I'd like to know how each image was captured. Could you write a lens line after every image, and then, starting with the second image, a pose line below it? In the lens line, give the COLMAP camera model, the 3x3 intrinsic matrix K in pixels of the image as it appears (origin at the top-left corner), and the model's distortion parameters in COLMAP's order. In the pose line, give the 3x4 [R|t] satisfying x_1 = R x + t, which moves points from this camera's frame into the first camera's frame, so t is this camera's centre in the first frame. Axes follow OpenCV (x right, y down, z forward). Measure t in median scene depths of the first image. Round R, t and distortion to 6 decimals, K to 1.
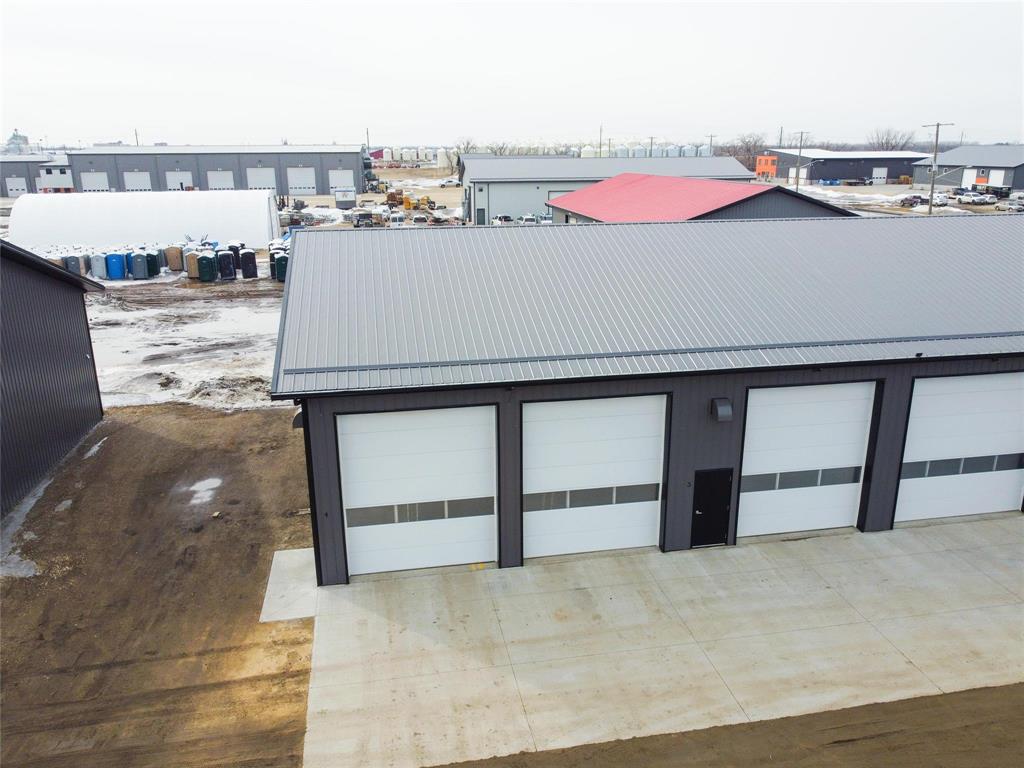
lens RADIAL K [[774.8, 0, 525.2], [0, 774.8, 382.3], [0, 0, 1]] dist [0.003044, -0.002902]
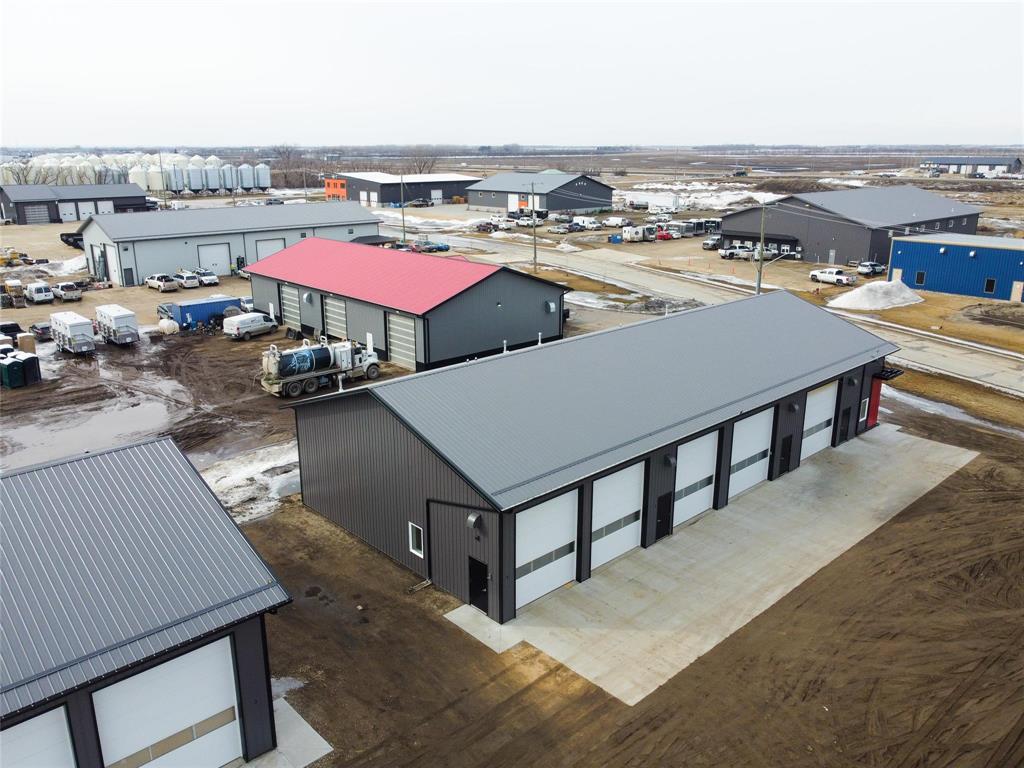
lens RADIAL K [[774.8, 0, 525.2], [0, 774.8, 382.3], [0, 0, 1]] dist [0.003044, -0.002902]
pose [[0.845000, -0.144441, 0.514890, -0.864004], [0.149814, 0.988217, 0.031360, -0.233711], [-0.513352, 0.050638, 0.856683, -0.343500]]
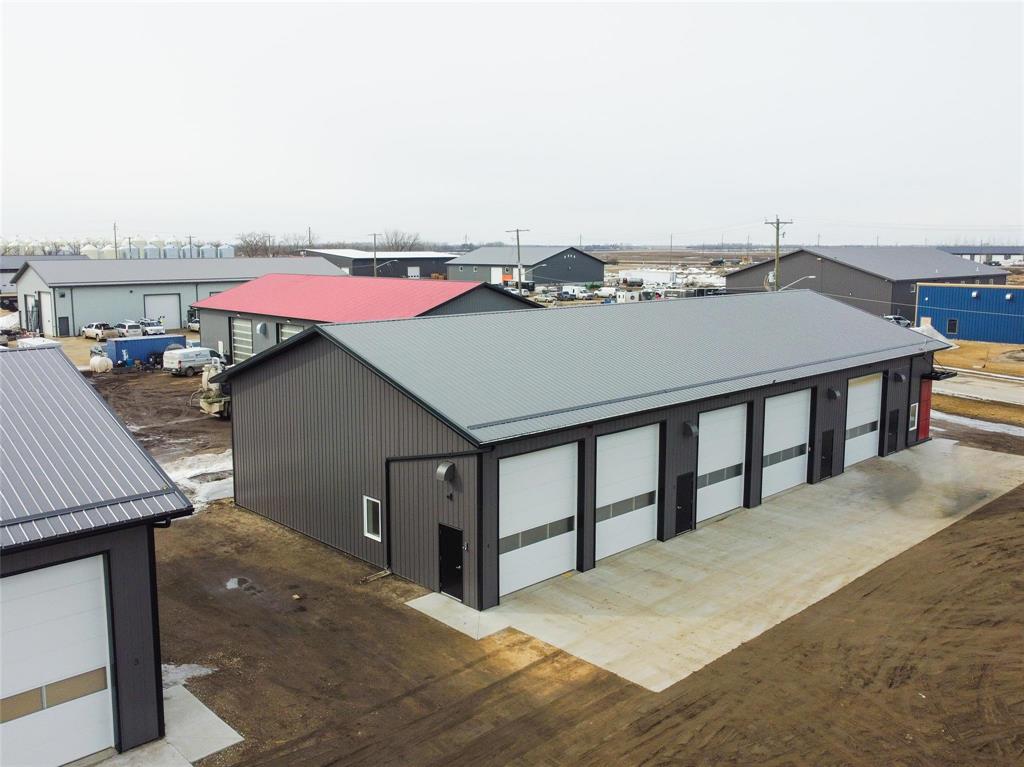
lens RADIAL K [[853.9, 0, 514.2], [0, 853.9, 363.5], [0, 0, 1]] dist [0.000956, 0.001338]
pose [[0.842040, -0.069392, 0.534933, -0.808176], [0.153079, 0.981661, -0.113619, 0.042890], [-0.517238, 0.177559, 0.837220, -0.167264]]
